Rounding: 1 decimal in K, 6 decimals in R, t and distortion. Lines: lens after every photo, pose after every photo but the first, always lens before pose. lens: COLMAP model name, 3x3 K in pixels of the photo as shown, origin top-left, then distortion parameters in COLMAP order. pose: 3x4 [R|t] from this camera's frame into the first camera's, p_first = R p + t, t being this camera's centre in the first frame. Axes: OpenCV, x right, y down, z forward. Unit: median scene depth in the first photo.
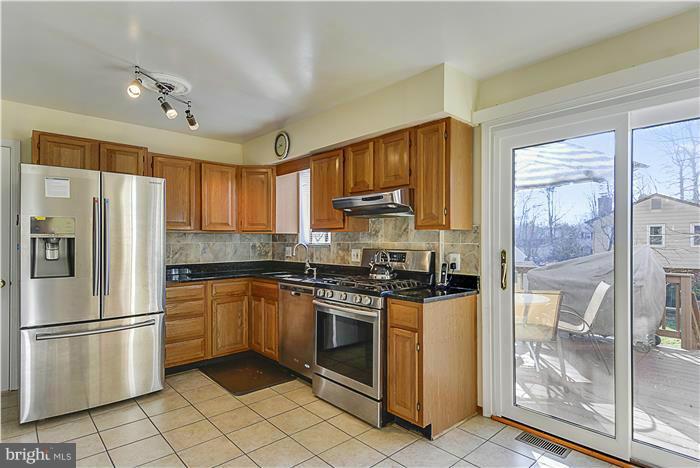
lens RADIAL K [[372.8, 0, 351.3], [0, 372.8, 239.8], [0, 0, 1]] dist [0.012399, -0.001090]
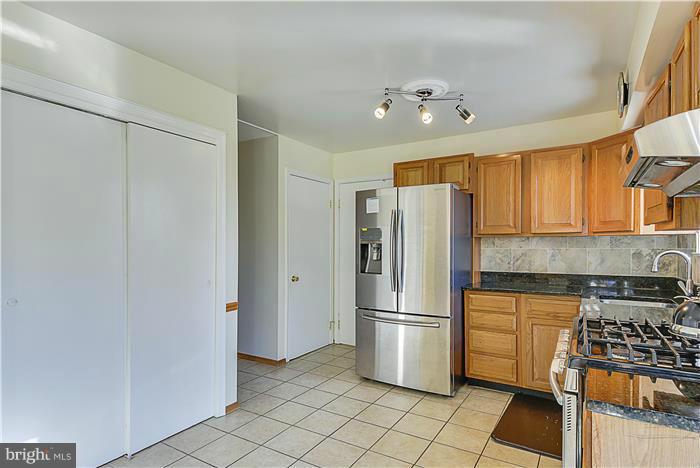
lens RADIAL K [[372.8, 0, 351.3], [0, 372.8, 239.8], [0, 0, 1]] dist [0.012399, -0.001090]
pose [[0.273751, -0.012552, -0.961719, 0.362086], [0.000711, 0.999917, -0.012849, -0.000729], [0.961800, 0.002833, 0.273737, 0.456744]]
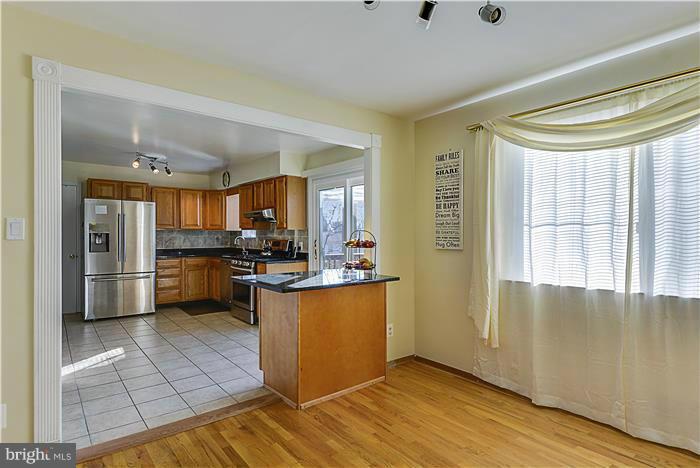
lens RADIAL K [[378.6, 0, 361.9], [0, 378.6, 242.3], [0, 0, 1]] dist [0.021054, 0.000032]
pose [[0.998995, 0.004472, -0.044590, 0.624755], [-0.003586, 0.999795, 0.019919, -0.001977], [0.044670, -0.019739, 0.998807, -0.872893]]
